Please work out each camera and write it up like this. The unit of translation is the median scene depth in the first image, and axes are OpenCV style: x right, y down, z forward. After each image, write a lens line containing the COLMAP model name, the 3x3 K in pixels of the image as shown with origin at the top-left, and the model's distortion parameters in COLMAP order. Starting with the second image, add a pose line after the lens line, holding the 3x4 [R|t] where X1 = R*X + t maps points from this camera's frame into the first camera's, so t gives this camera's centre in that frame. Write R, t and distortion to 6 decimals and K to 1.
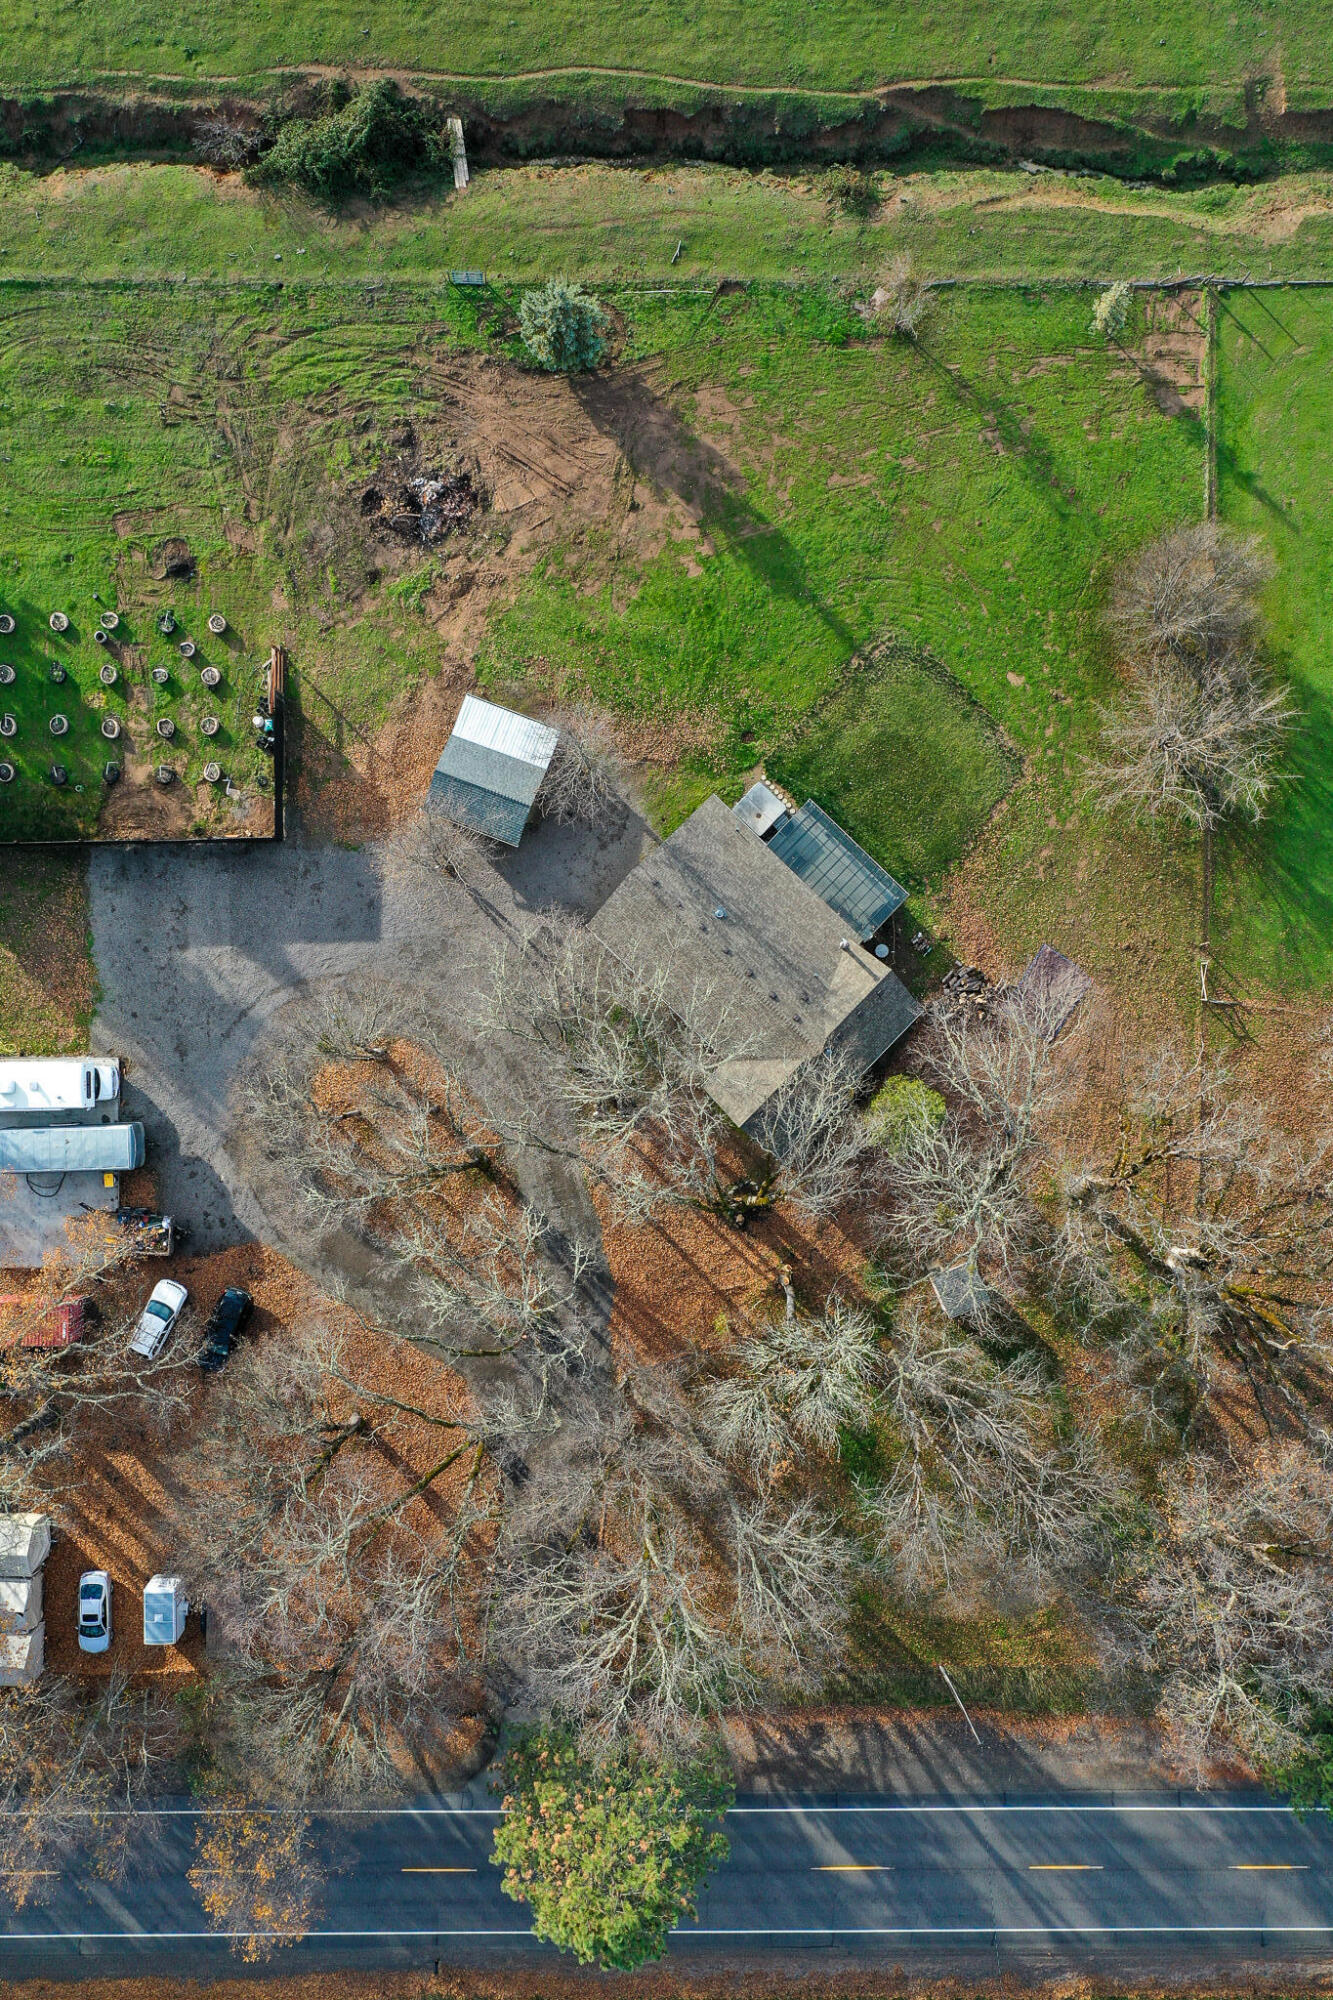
lens RADIAL K [[1573.5, 0, 638.4], [0, 1573.5, 1000.3], [0, 0, 1]] dist [0.009274, -0.007208]
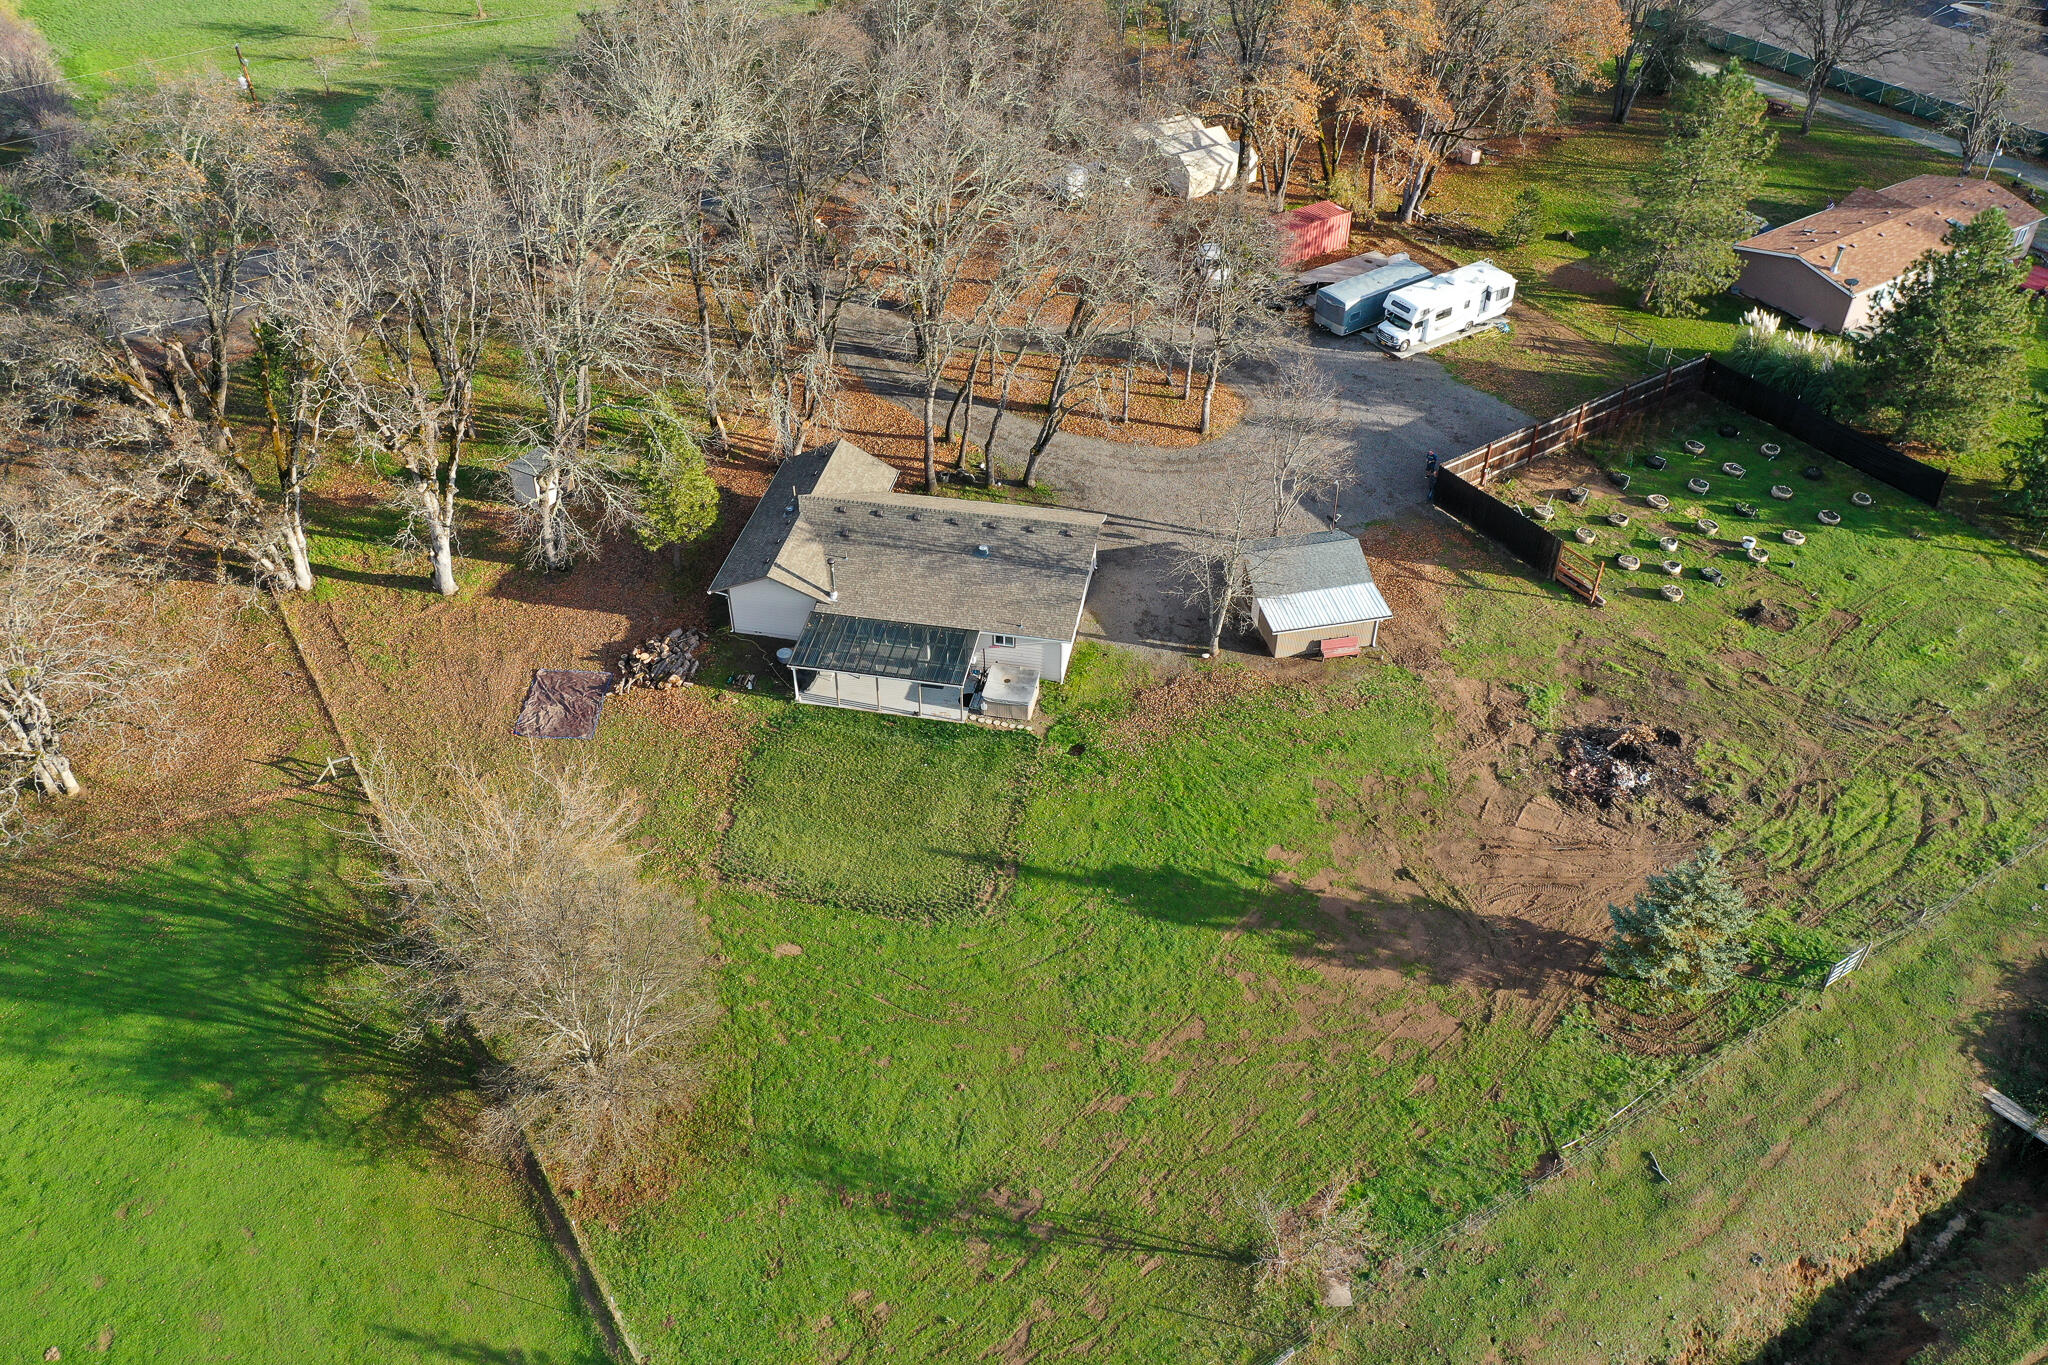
lens RADIAL K [[1611.2, 0, 1021.0], [0, 1611.2, 667.0], [0, 0, 1]] dist [0.009274, -0.007208]
pose [[-0.839364, 0.329976, -0.431954, 0.409192], [-0.543248, -0.536615, 0.645698, -0.626859], [-0.018728, 0.776634, 0.629674, 0.493812]]
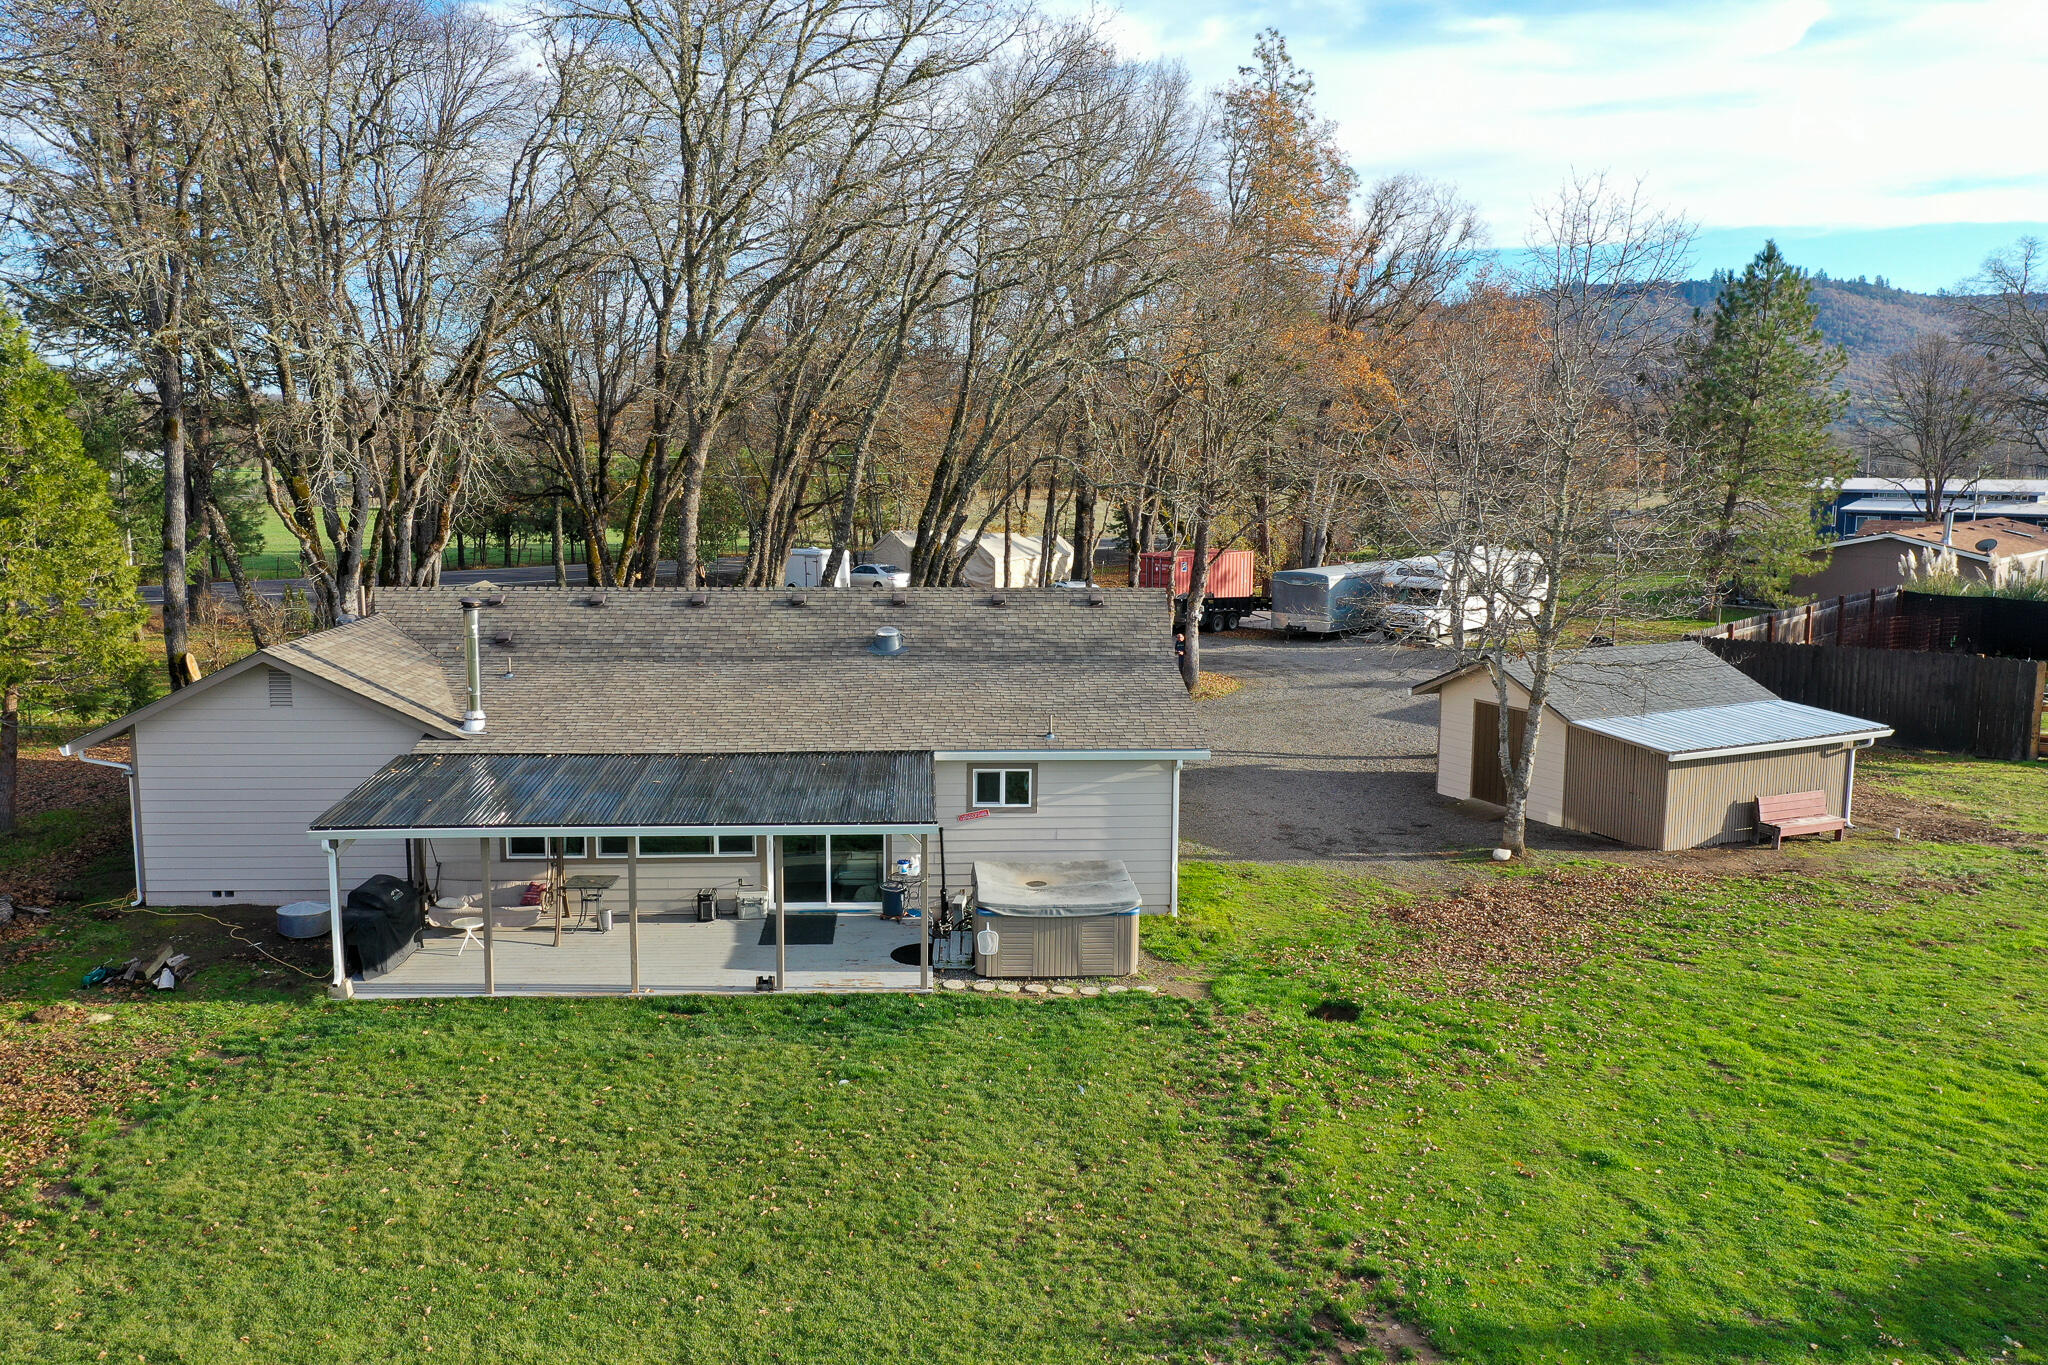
lens RADIAL K [[1642.7, 0, 1020.2], [0, 1642.7, 596.6], [0, 0, 1]] dist [0.004347, -0.001797]
pose [[-0.680904, 0.048361, -0.730774, 0.266208], [-0.731928, -0.079667, 0.676708, -0.287809], [-0.025492, 0.995648, 0.089642, 0.927817]]
